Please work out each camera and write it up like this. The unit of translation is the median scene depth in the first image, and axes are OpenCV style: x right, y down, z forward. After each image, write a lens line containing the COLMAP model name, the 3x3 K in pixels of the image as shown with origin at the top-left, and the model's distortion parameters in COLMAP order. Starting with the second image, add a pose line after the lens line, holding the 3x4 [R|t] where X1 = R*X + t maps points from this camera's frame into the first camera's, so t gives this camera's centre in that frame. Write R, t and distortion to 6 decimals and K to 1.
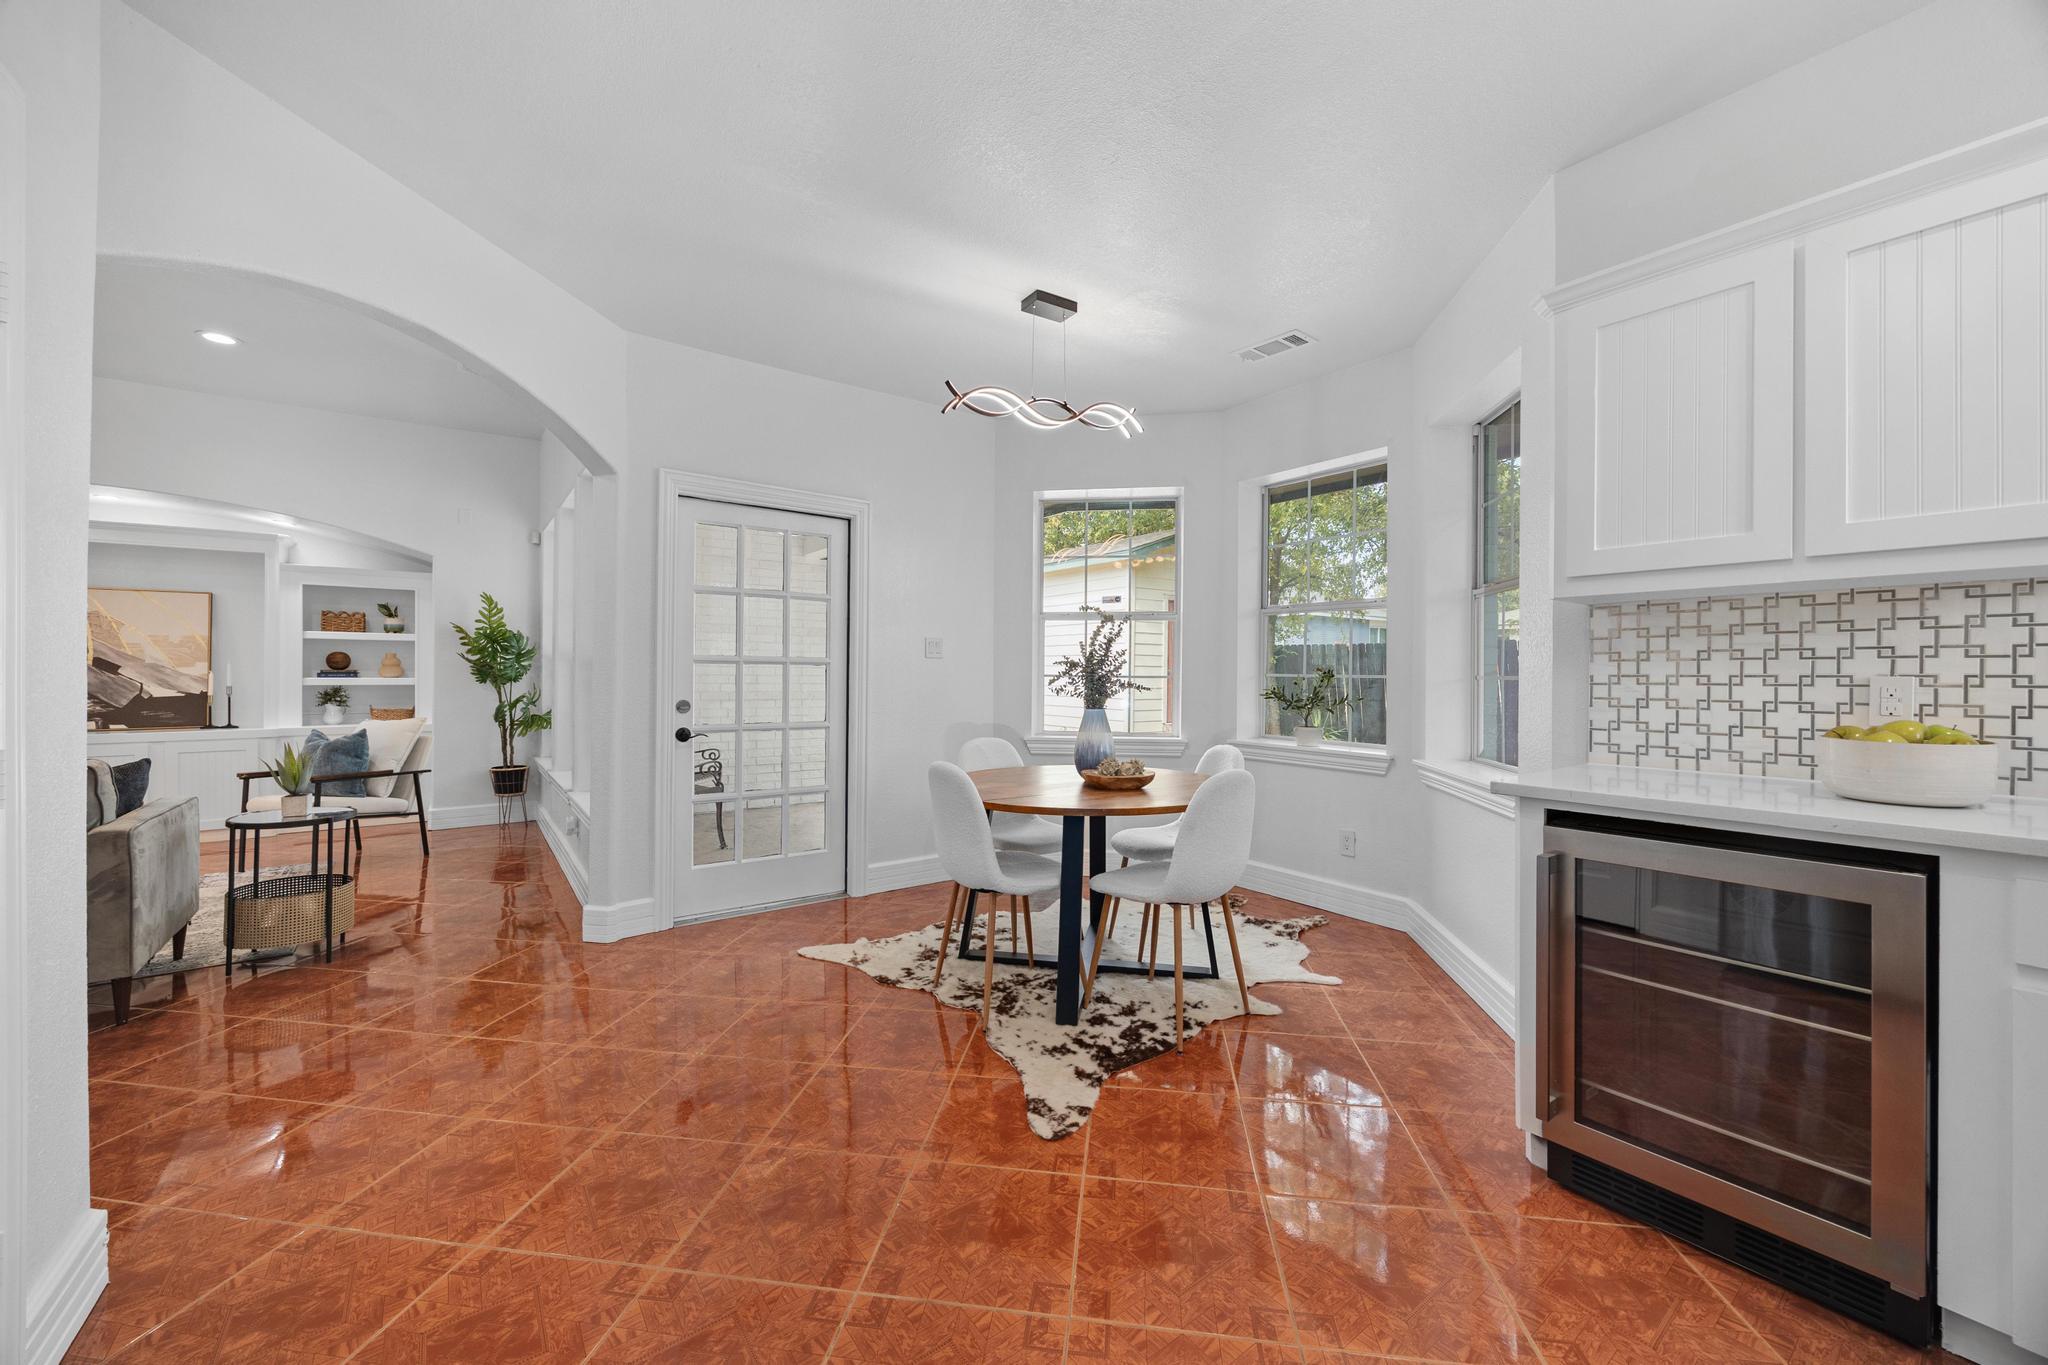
lens RADIAL K [[776.1, 0, 1023.3], [0, 776.1, 678.3], [0, 0, 1]] dist [-0.001695, -0.000058]
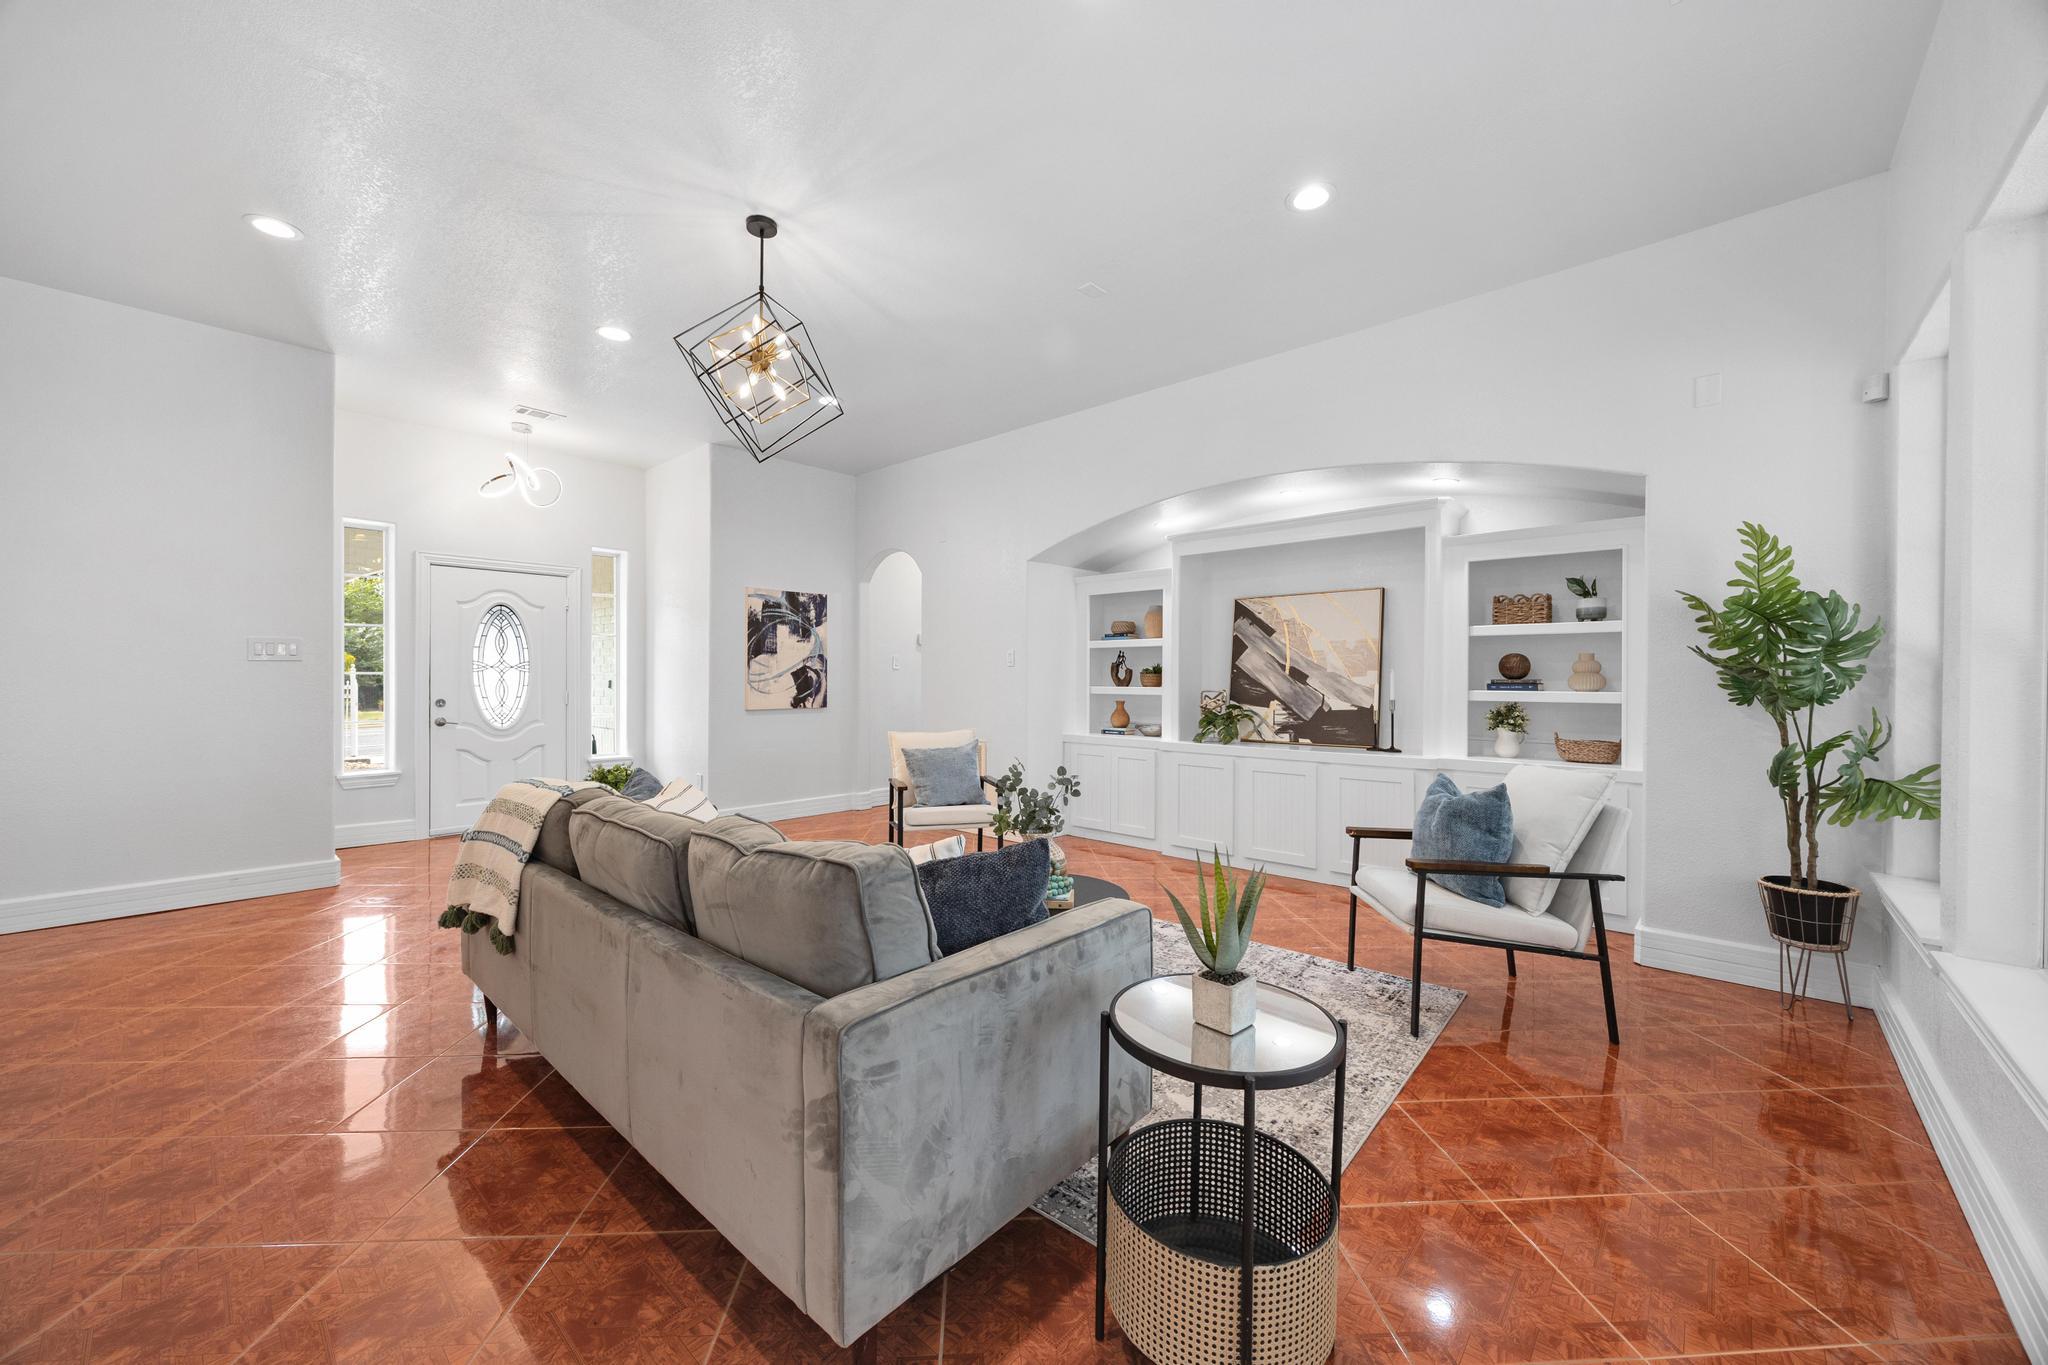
lens RADIAL K [[776.1, 0, 1023.3], [0, 776.1, 678.3], [0, 0, 1]] dist [-0.001695, -0.000058]
pose [[0.200528, -0.003726, -0.979681, -0.299885], [-0.009549, 0.999938, -0.005758, -0.003744], [0.979641, 0.010510, 0.200480, 0.443078]]
